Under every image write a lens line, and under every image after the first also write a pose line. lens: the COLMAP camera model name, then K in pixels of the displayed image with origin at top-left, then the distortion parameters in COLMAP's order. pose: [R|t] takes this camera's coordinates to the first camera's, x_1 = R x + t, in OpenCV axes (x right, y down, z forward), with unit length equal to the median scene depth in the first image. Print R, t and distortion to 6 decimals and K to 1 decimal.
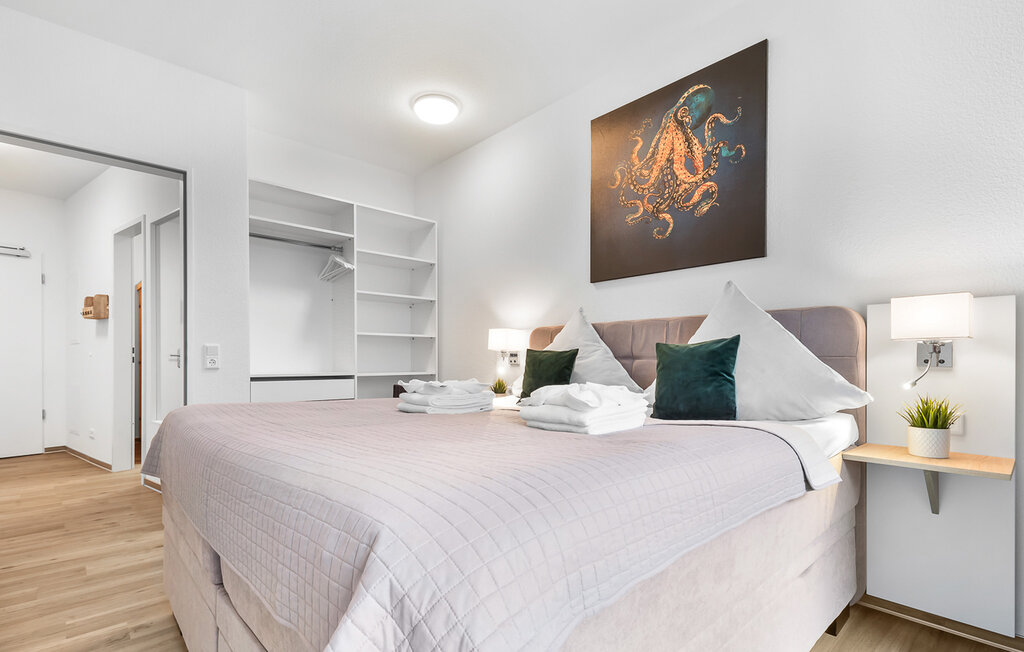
lens RADIAL K [[474.4, 0, 498.6], [0, 474.4, 355.9], [0, 0, 1]] dist [0.001853, -0.000180]
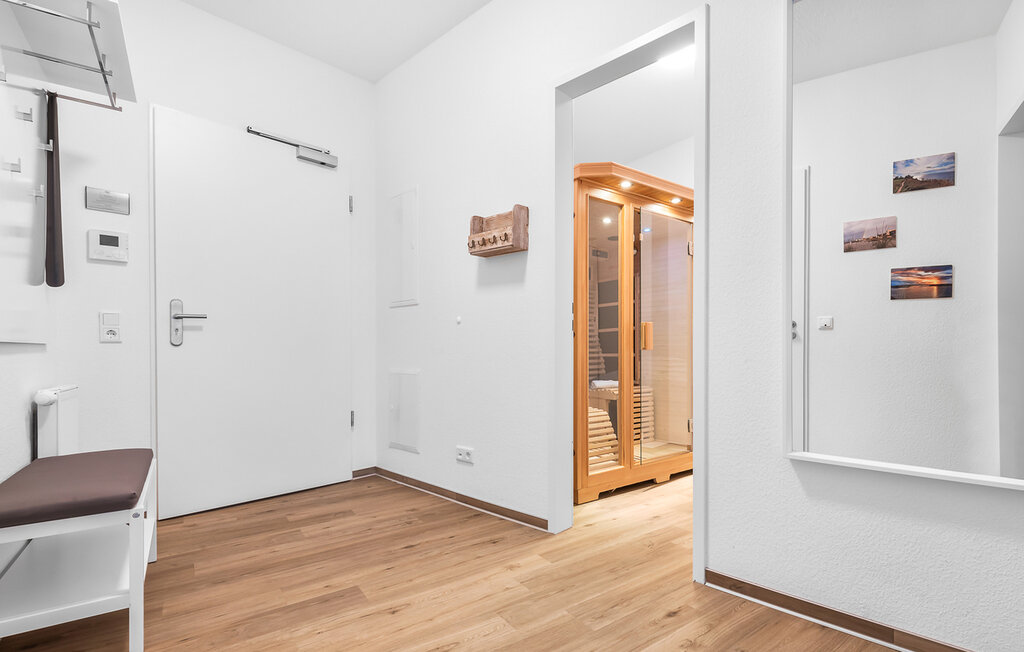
lens RADIAL K [[474.4, 0, 498.6], [0, 474.4, 355.9], [0, 0, 1]] dist [0.001853, -0.000180]
pose [[0.993323, -0.000979, -0.115366, -0.799769], [0.003239, 0.999806, 0.019404, 0.032029], [0.115325, -0.019648, 0.993133, 0.457175]]
